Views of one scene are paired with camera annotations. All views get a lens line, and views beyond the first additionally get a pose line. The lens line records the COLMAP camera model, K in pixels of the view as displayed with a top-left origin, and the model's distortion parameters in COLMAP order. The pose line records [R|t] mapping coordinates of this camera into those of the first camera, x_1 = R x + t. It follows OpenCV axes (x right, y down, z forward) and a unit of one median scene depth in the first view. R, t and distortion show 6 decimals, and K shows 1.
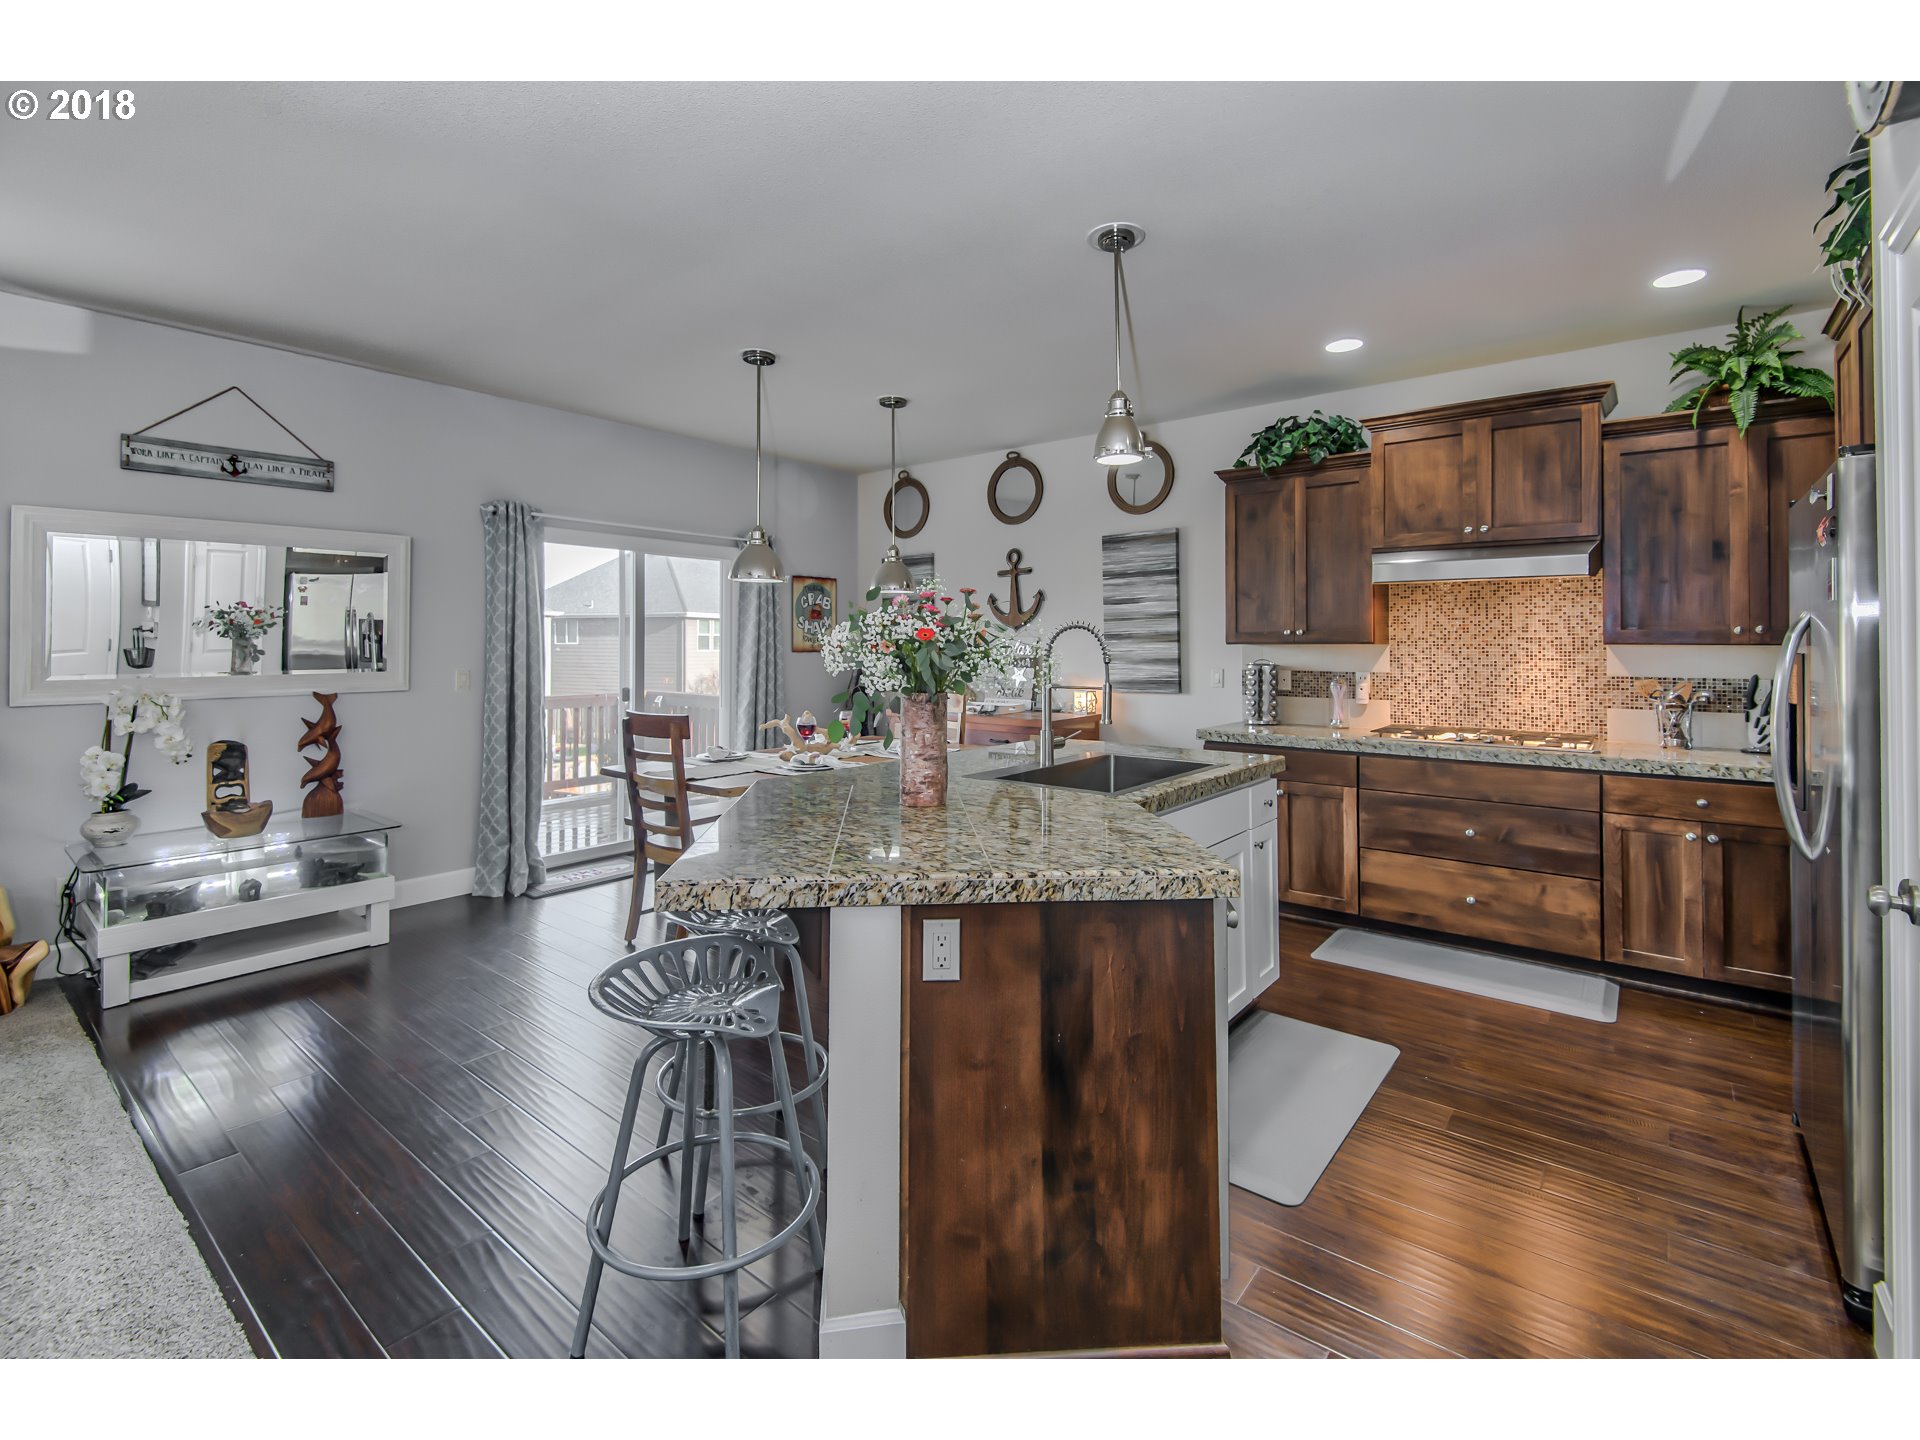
lens RADIAL K [[875.6, 0, 943.9], [0, 875.6, 648.0], [0, 0, 1]] dist [0.002439, -0.005443]
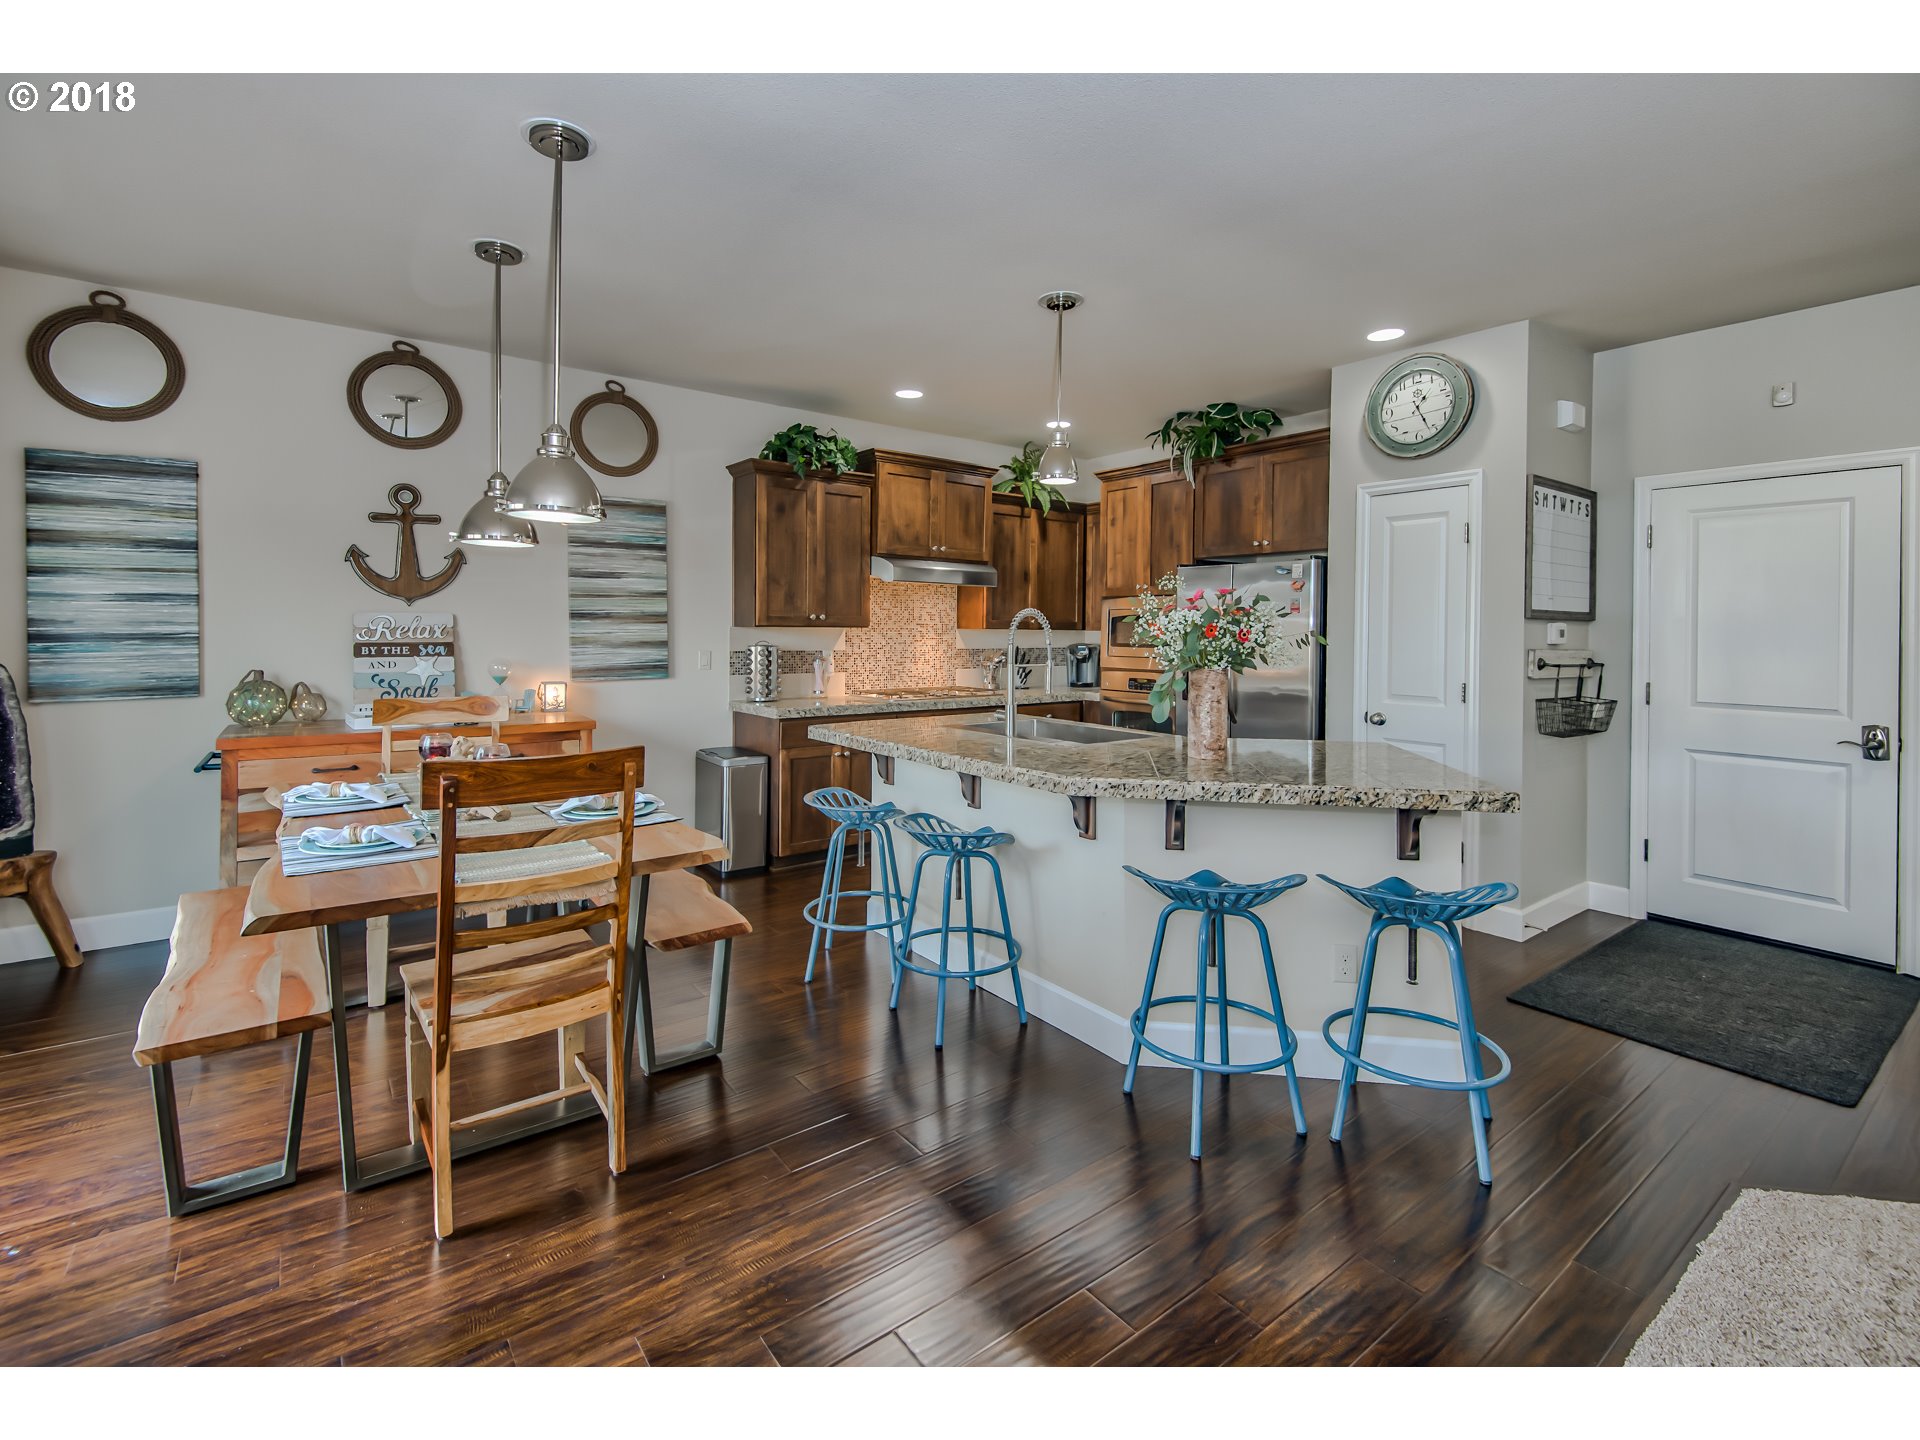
lens RADIAL K [[875.6, 0, 953.4], [0, 875.6, 643.4], [0, 0, 1]] dist [0.002439, -0.005443]
pose [[0.229451, -0.012914, 0.973235, -0.684560], [-0.006209, 0.999872, 0.014731, -0.001102], [-0.973301, -0.009423, 0.229341, 0.568297]]
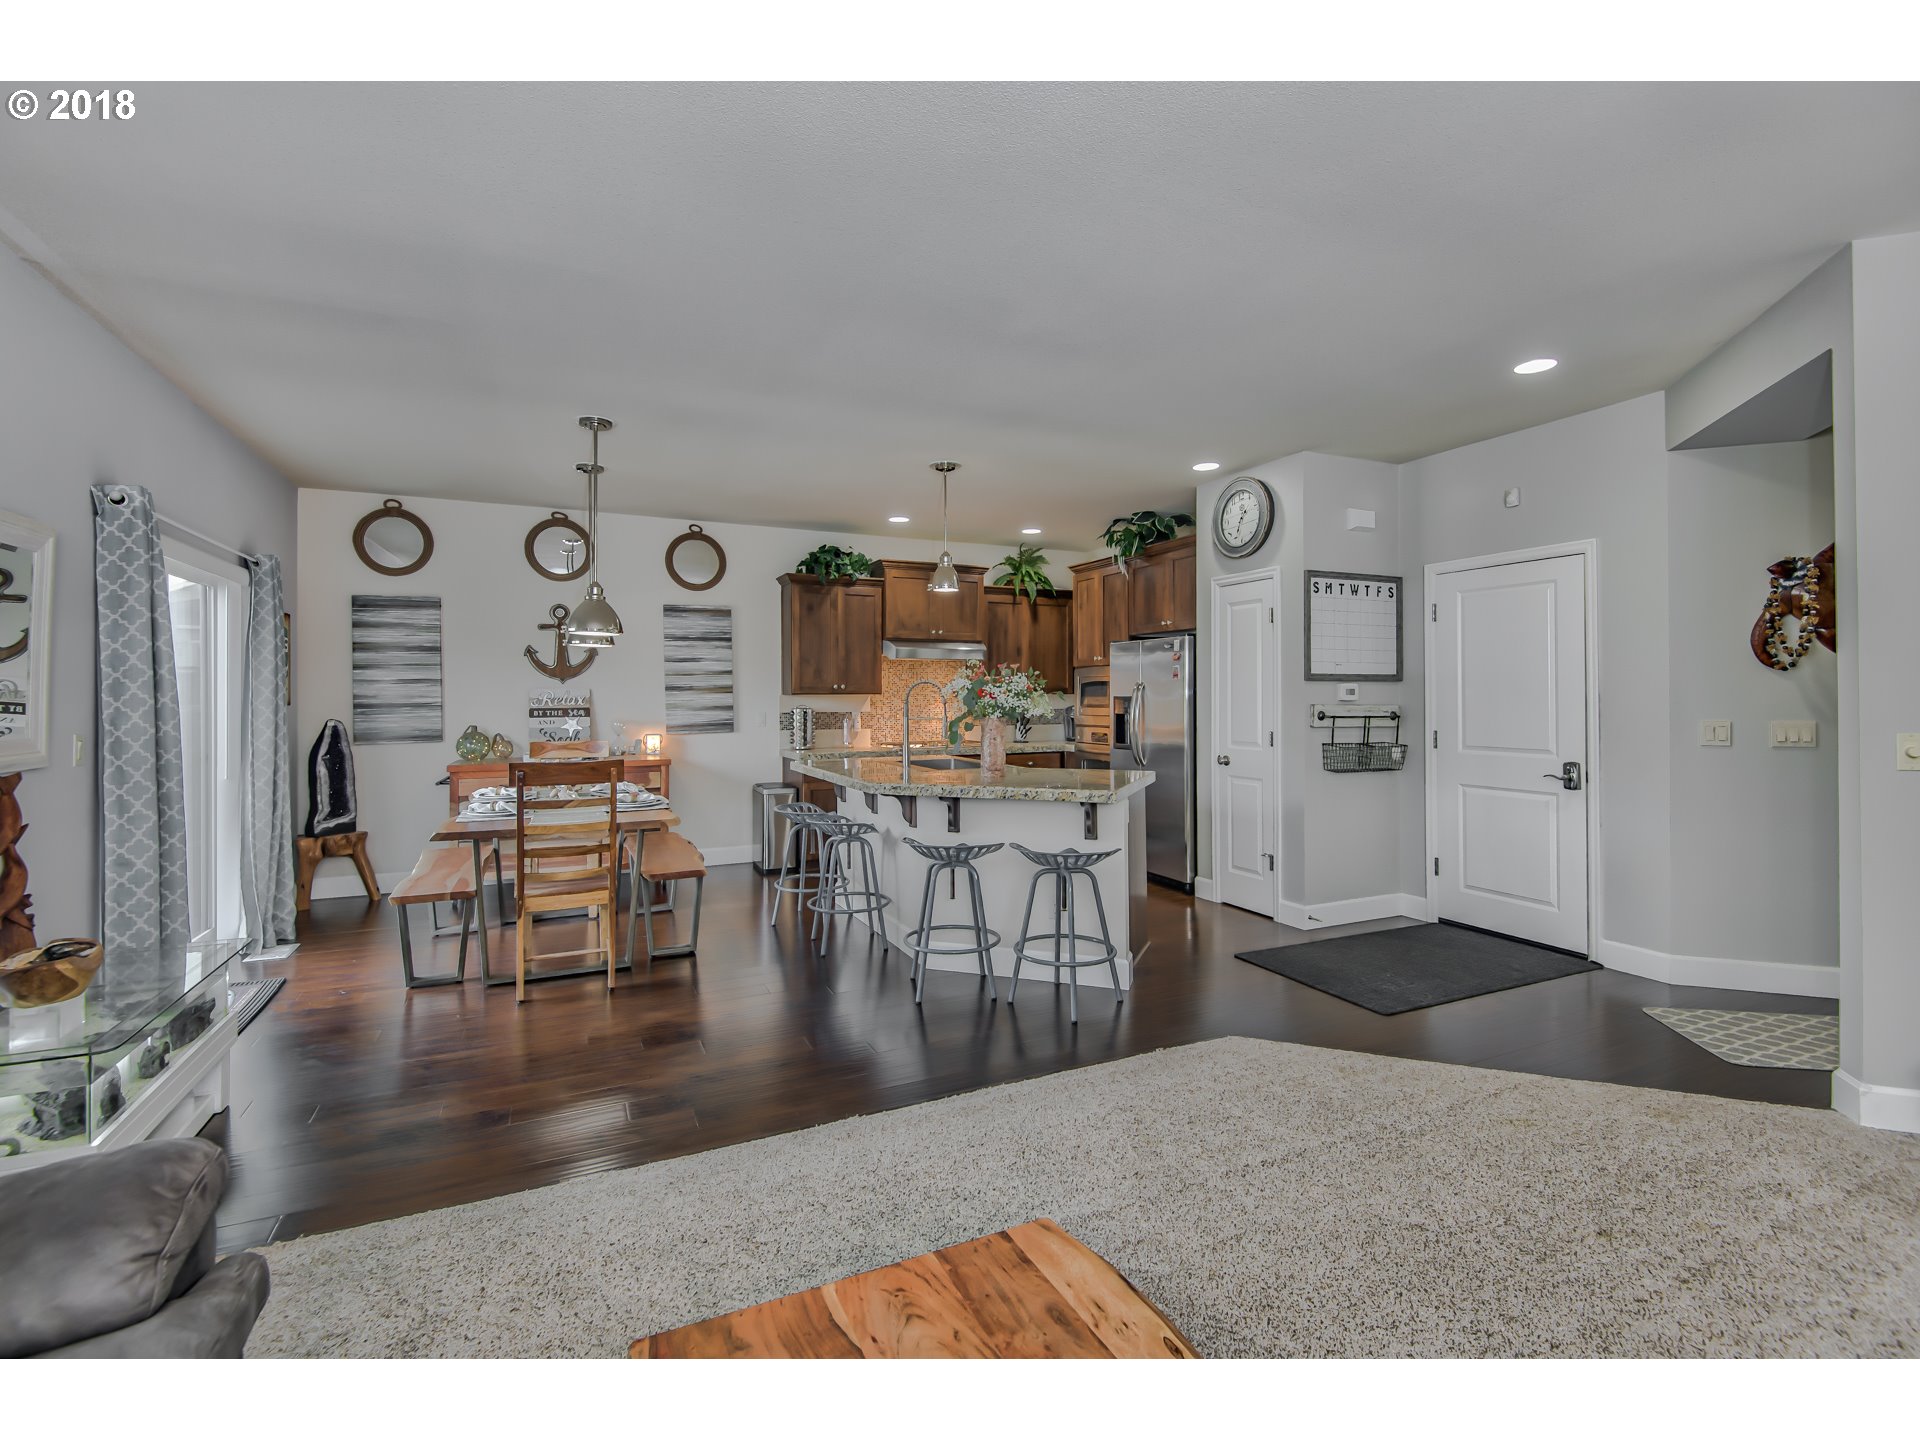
lens RADIAL K [[875.6, 0, 950.5], [0, 875.6, 702.2], [0, 0, 1]] dist [0.002439, -0.005443]
pose [[0.440560, -0.007361, 0.897693, -0.918441], [0.006033, 0.999968, 0.005239, 0.002760], [-0.897703, 0.003108, 0.440590, 0.137841]]
